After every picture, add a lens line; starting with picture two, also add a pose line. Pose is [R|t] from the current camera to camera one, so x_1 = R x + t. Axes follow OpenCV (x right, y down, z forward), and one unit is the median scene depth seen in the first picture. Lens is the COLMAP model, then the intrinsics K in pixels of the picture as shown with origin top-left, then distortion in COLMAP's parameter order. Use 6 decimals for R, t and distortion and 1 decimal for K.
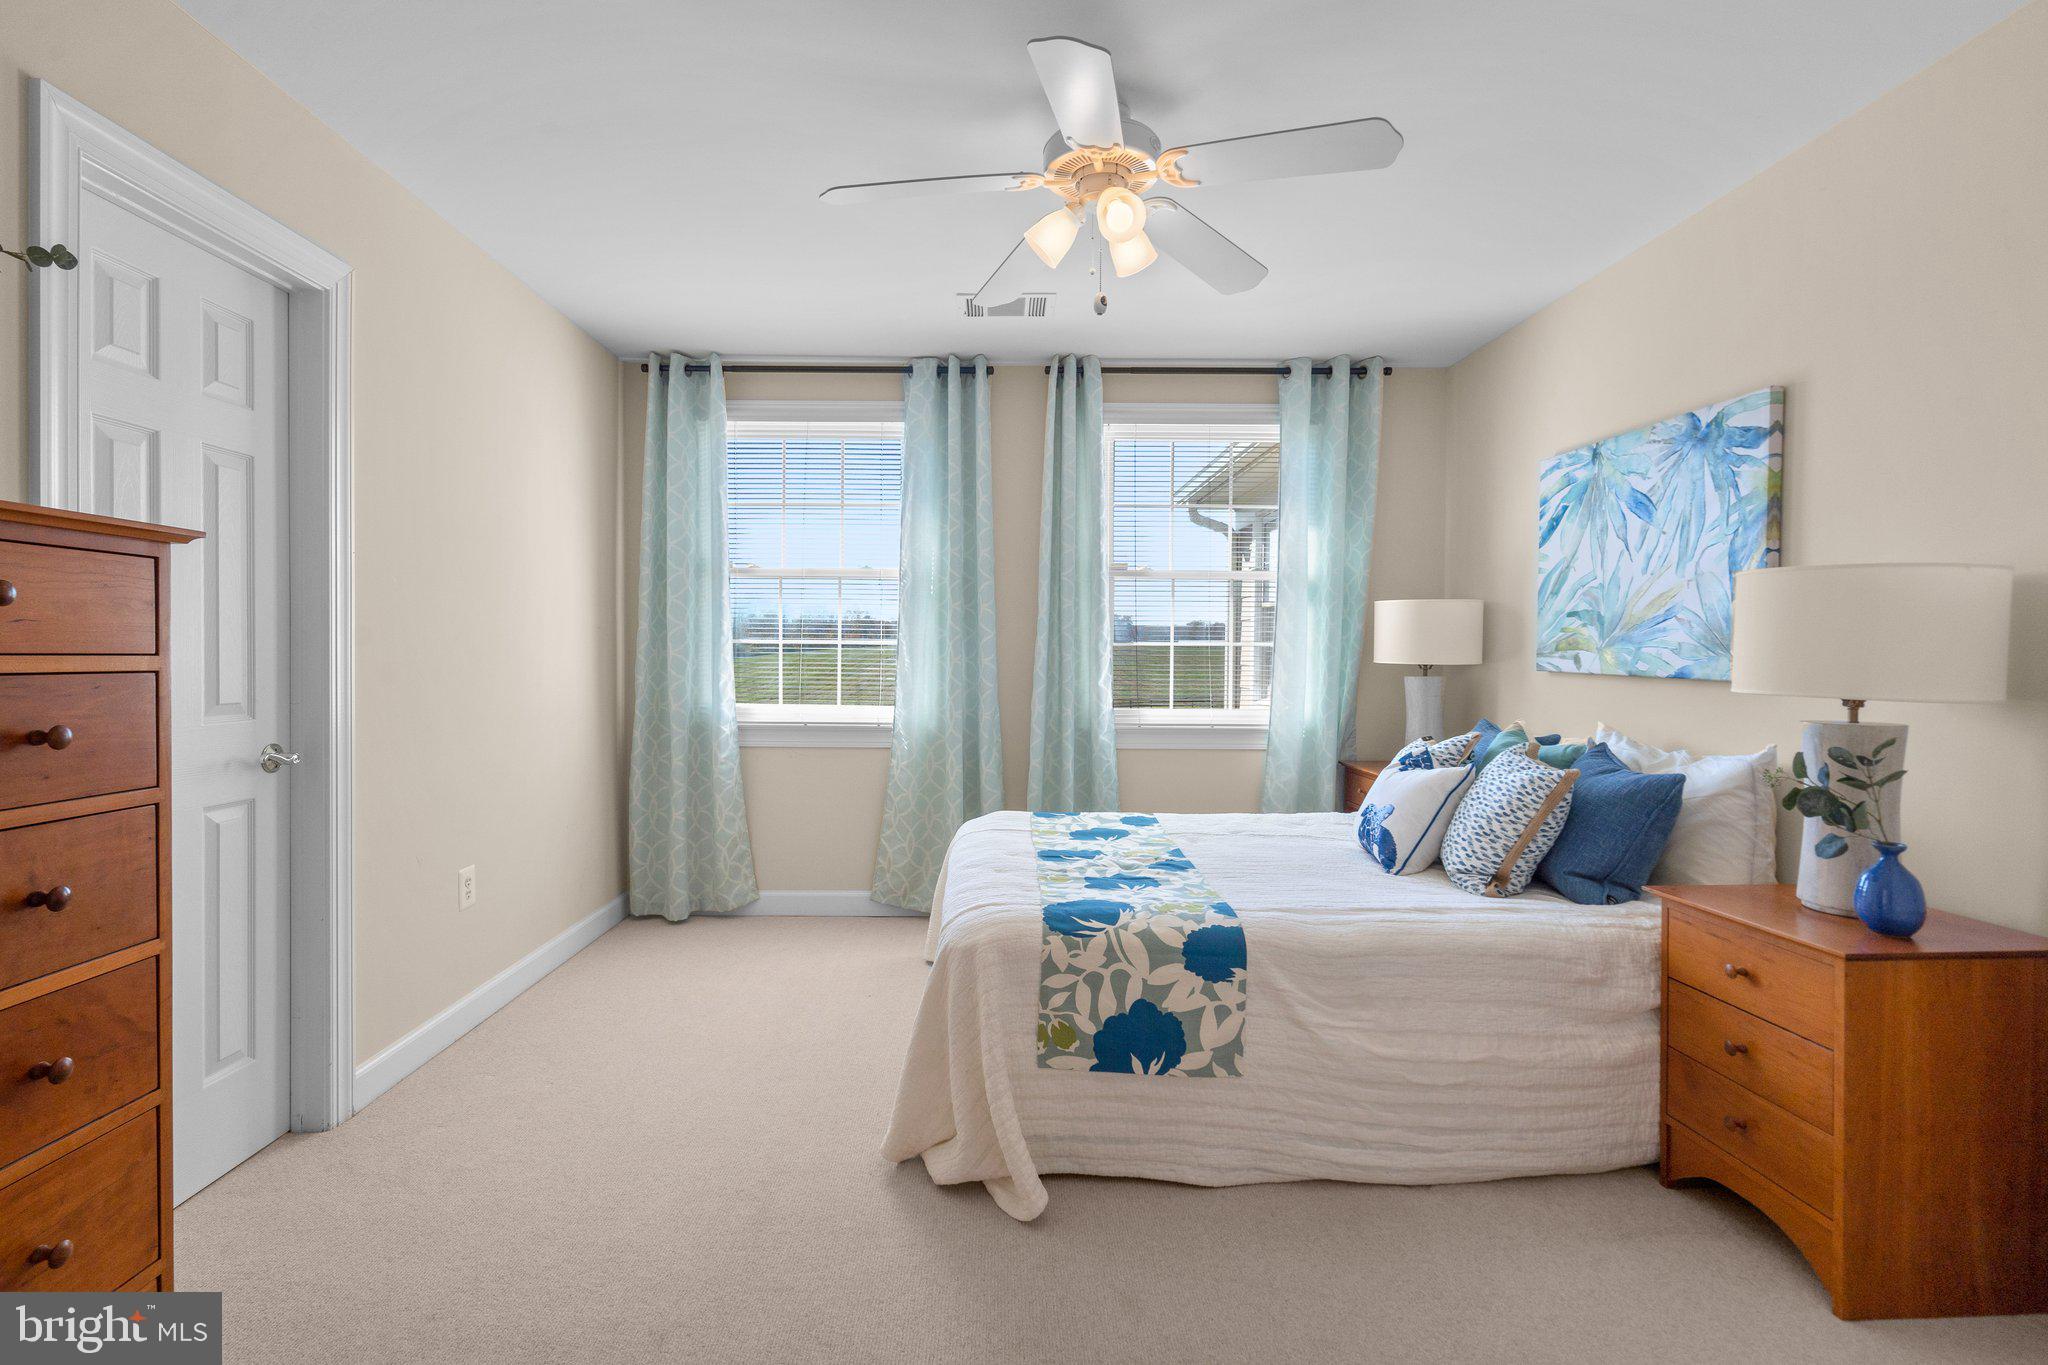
lens RADIAL K [[945.7, 0, 1018.9], [0, 945.7, 662.0], [0, 0, 1]] dist [-0.008359, 0.001873]
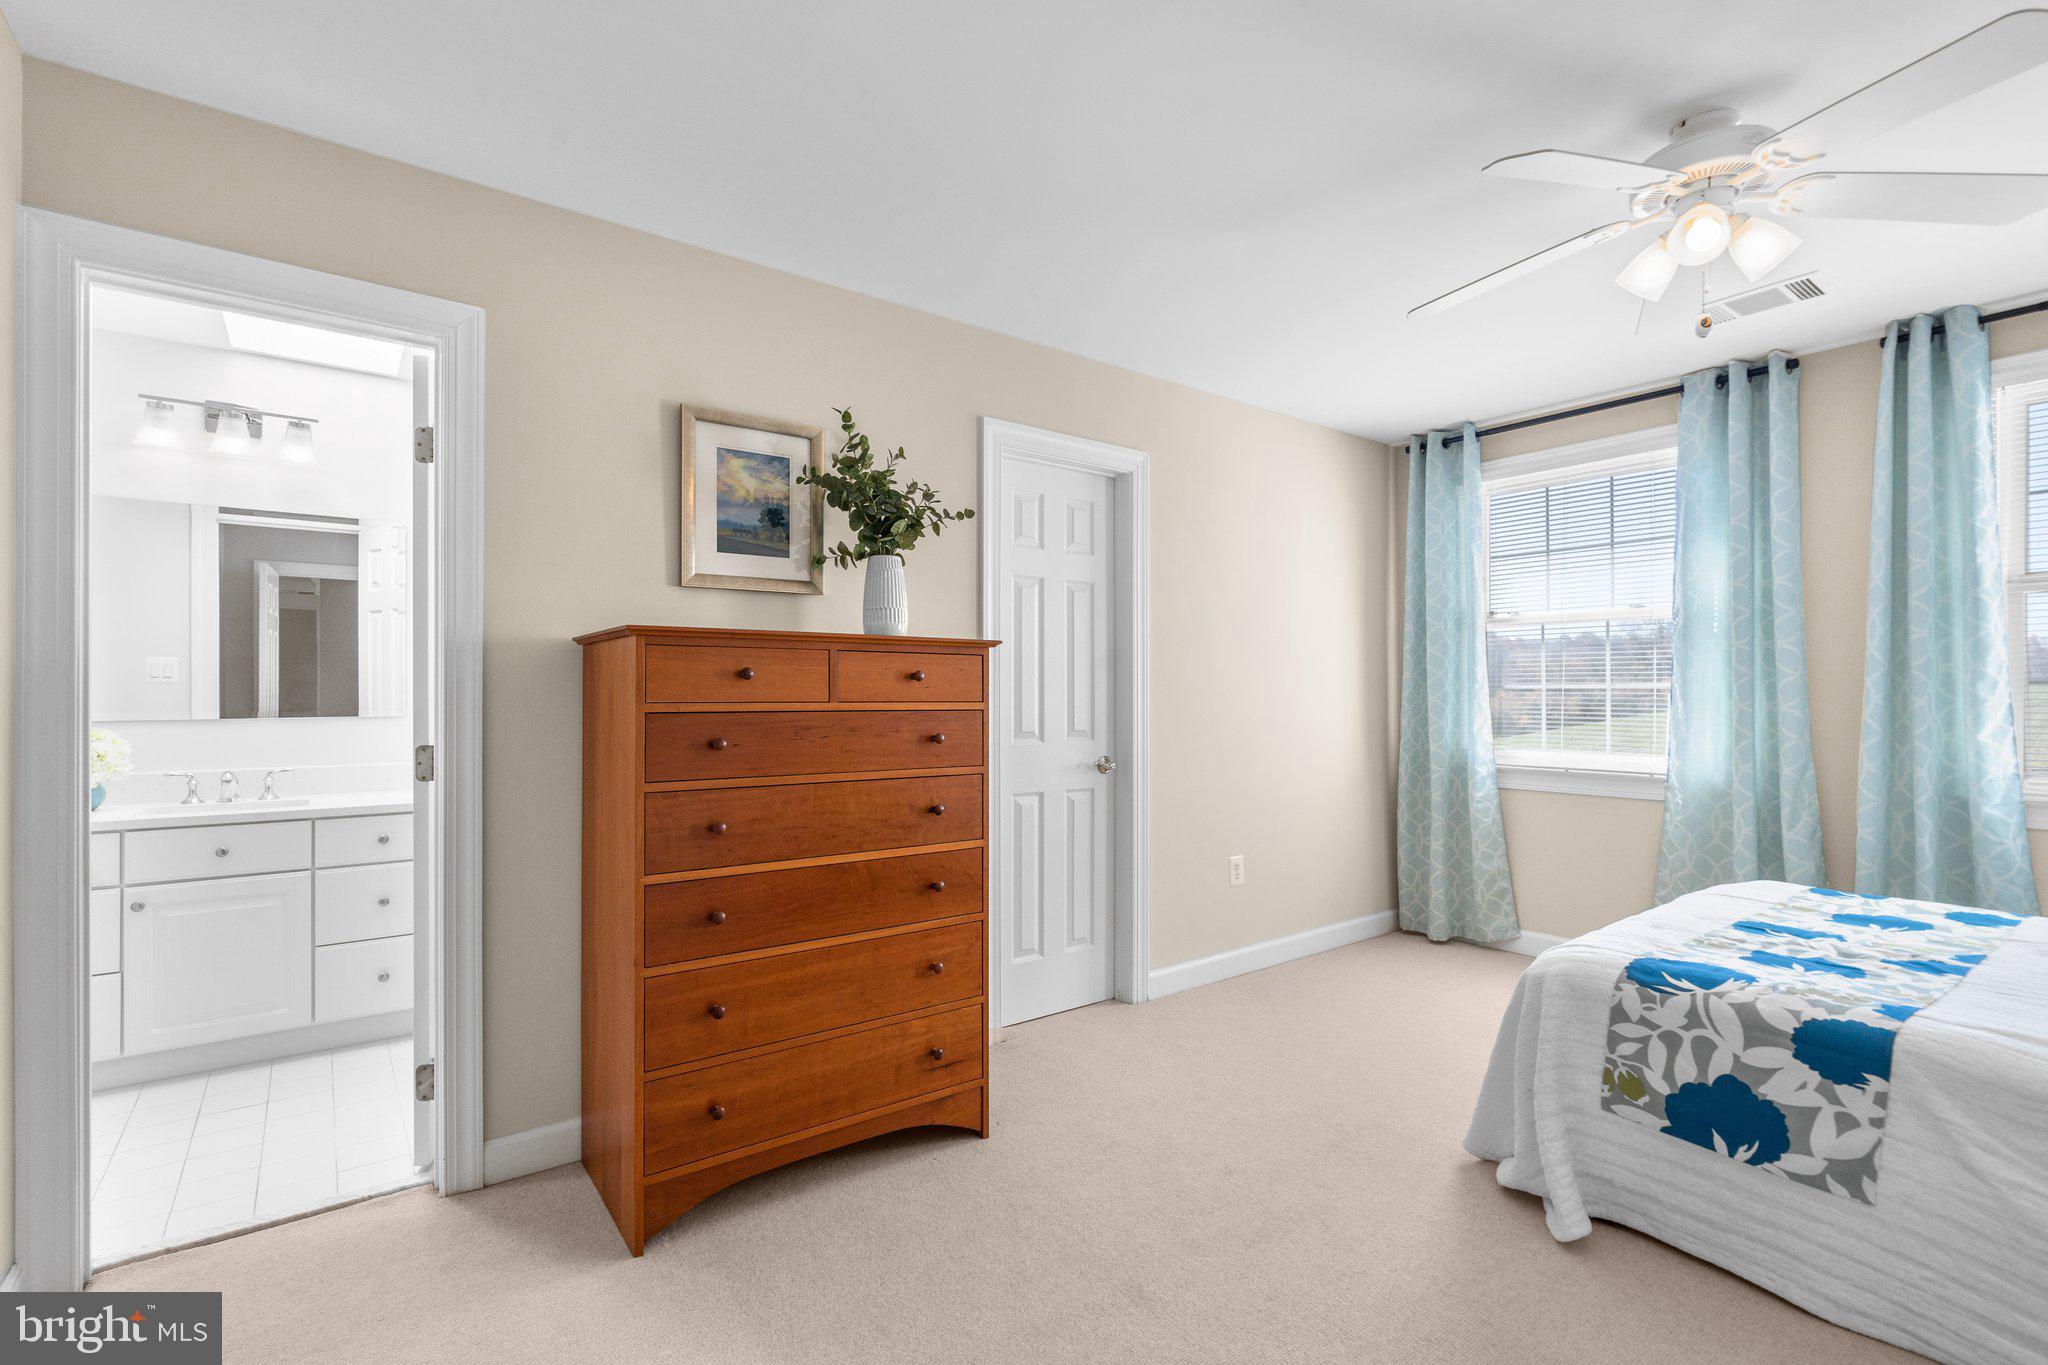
lens RADIAL K [[945.7, 0, 1032.2], [0, 945.7, 683.3], [0, 0, 1]] dist [-0.008359, 0.001873]
pose [[0.605583, -0.017061, -0.795599, 0.422649], [-0.003358, 0.999706, -0.023994, 0.000658], [0.795775, 0.017202, 0.605348, -0.092827]]
